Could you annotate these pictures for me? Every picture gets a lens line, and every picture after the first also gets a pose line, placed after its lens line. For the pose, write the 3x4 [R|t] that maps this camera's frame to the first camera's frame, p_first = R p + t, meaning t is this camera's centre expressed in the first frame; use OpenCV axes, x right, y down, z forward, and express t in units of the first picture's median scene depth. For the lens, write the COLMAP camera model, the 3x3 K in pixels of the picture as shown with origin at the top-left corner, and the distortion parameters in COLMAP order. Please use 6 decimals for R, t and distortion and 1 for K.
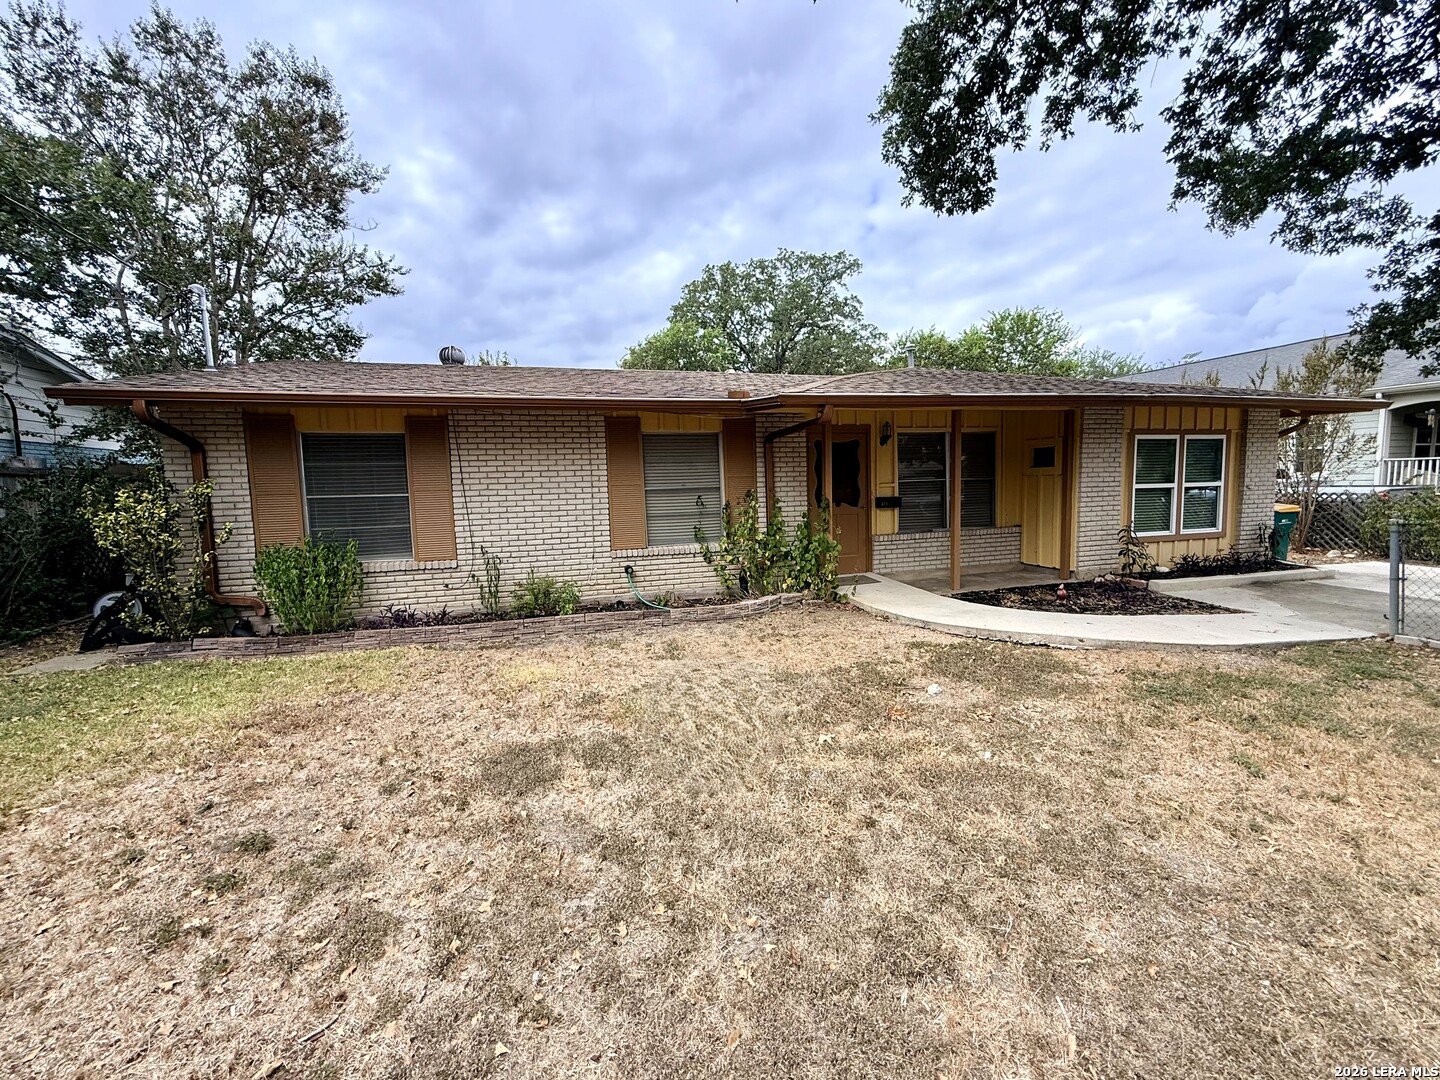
lens RADIAL K [[573.7, 0, 720.5], [0, 573.7, 536.1], [0, 0, 1]] dist [-0.000344, 0.000023]
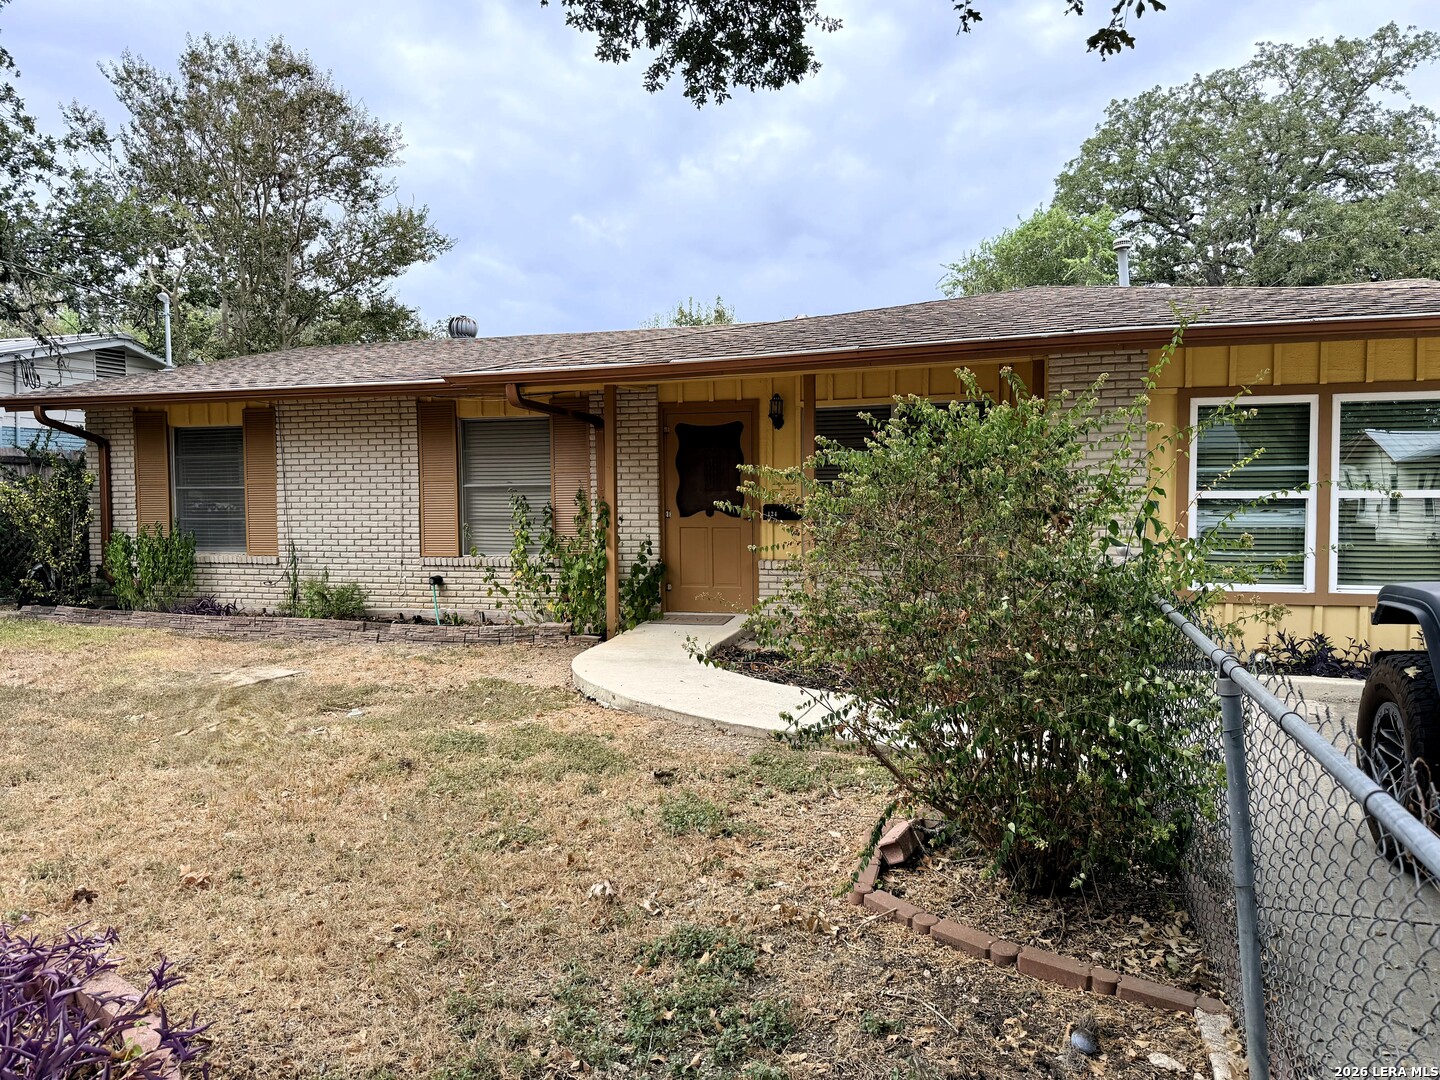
lens RADIAL K [[947.4, 0, 721.5], [0, 947.4, 534.4], [0, 0, 1]] dist [0.021475, -0.002243]
pose [[0.852014, 0.041503, -0.521872, 0.924590], [-0.060154, 0.998011, -0.018839, -0.008651], [0.520052, 0.047443, 0.852816, 0.025693]]
